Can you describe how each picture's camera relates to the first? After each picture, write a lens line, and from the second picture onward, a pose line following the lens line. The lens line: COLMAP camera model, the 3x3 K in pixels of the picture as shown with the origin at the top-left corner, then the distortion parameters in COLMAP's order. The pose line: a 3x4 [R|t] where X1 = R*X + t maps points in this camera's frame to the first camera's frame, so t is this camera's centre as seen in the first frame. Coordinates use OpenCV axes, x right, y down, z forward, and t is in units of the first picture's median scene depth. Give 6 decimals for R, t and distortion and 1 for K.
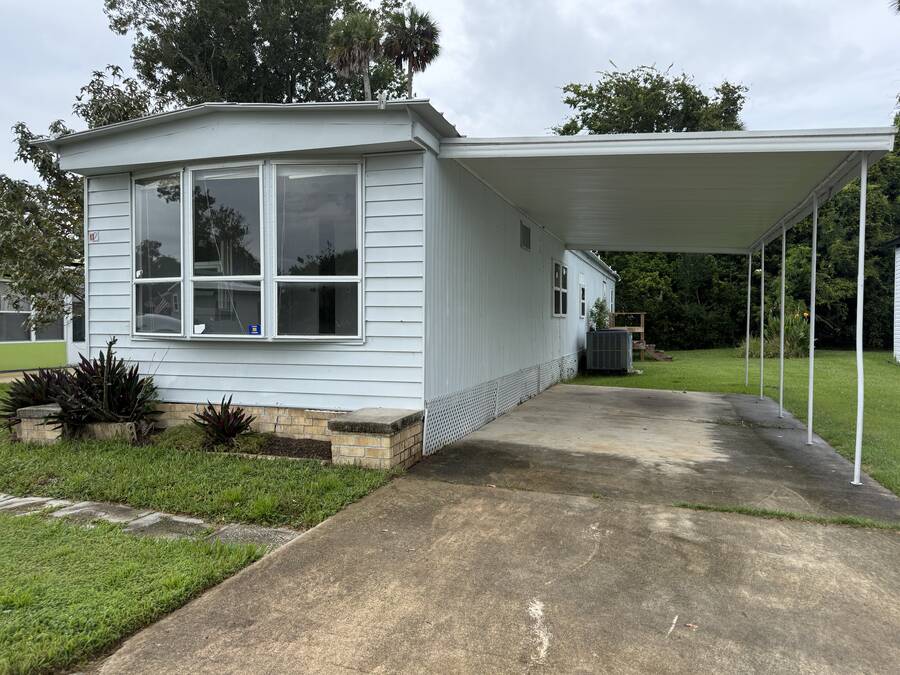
lens RADIAL K [[640.5, 0, 445.0], [0, 640.5, 337.1], [0, 0, 1]] dist [0.009255, -0.002561]
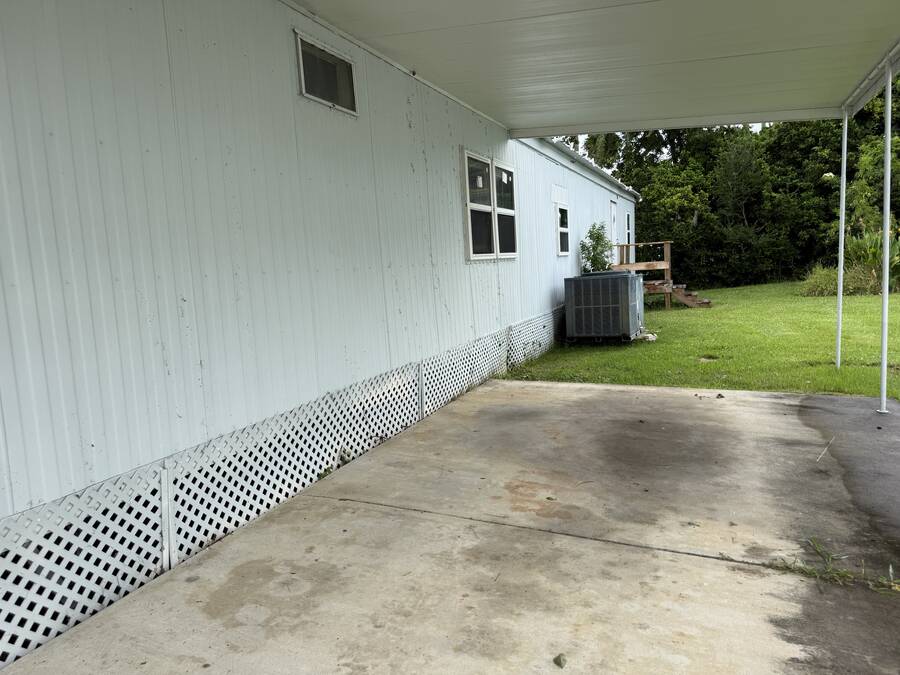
lens RADIAL K [[640.5, 0, 456.7], [0, 640.5, 339.4], [0, 0, 1]] dist [0.009255, -0.002561]
pose [[0.997351, -0.052934, -0.049883, 0.122969], [0.057411, 0.994004, 0.093063, -0.010896], [0.044657, -0.095680, 0.994410, 0.313101]]
